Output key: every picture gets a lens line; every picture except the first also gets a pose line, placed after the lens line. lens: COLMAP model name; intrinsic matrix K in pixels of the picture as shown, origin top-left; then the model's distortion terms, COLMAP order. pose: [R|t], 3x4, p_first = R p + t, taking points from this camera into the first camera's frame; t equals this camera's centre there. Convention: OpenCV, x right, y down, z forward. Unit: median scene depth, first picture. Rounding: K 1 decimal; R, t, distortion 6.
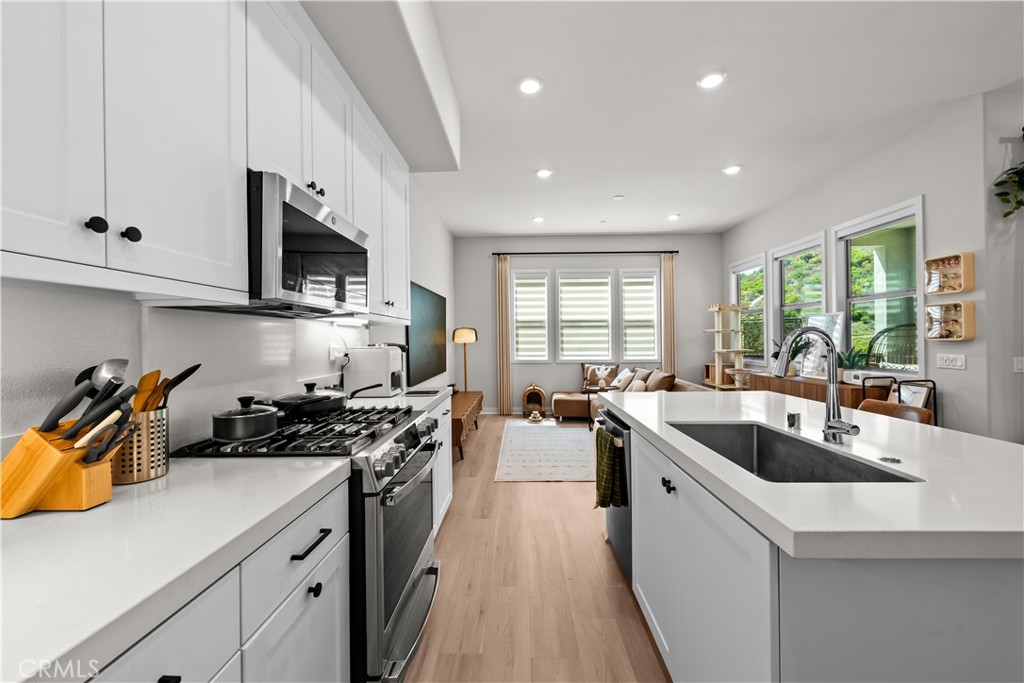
lens RADIAL K [[395.9, 0, 513.5], [0, 395.9, 338.9], [0, 0, 1]] dist [0.000417, -0.000078]
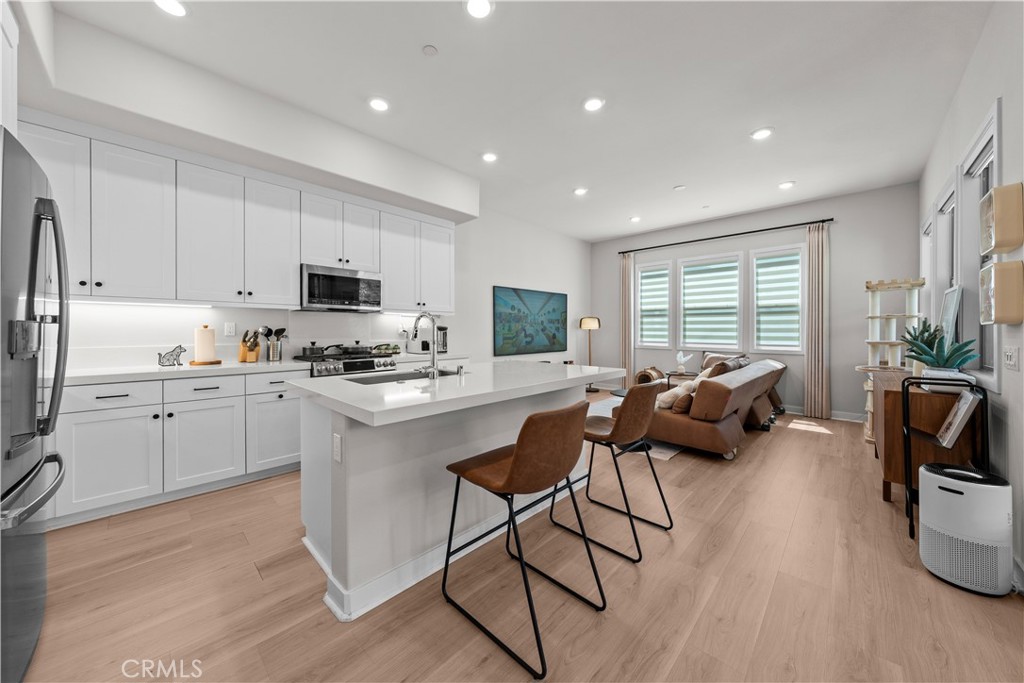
lens RADIAL K [[353.8, 0, 510.5], [0, 353.8, 331.8], [0, 0, 1]] dist [-0.001103, -0.000163]
pose [[0.733567, 0.013501, -0.679483, 0.423922], [-0.007980, 0.999905, 0.011253, 0.007534], [0.679571, -0.002832, 0.733605, 0.021011]]
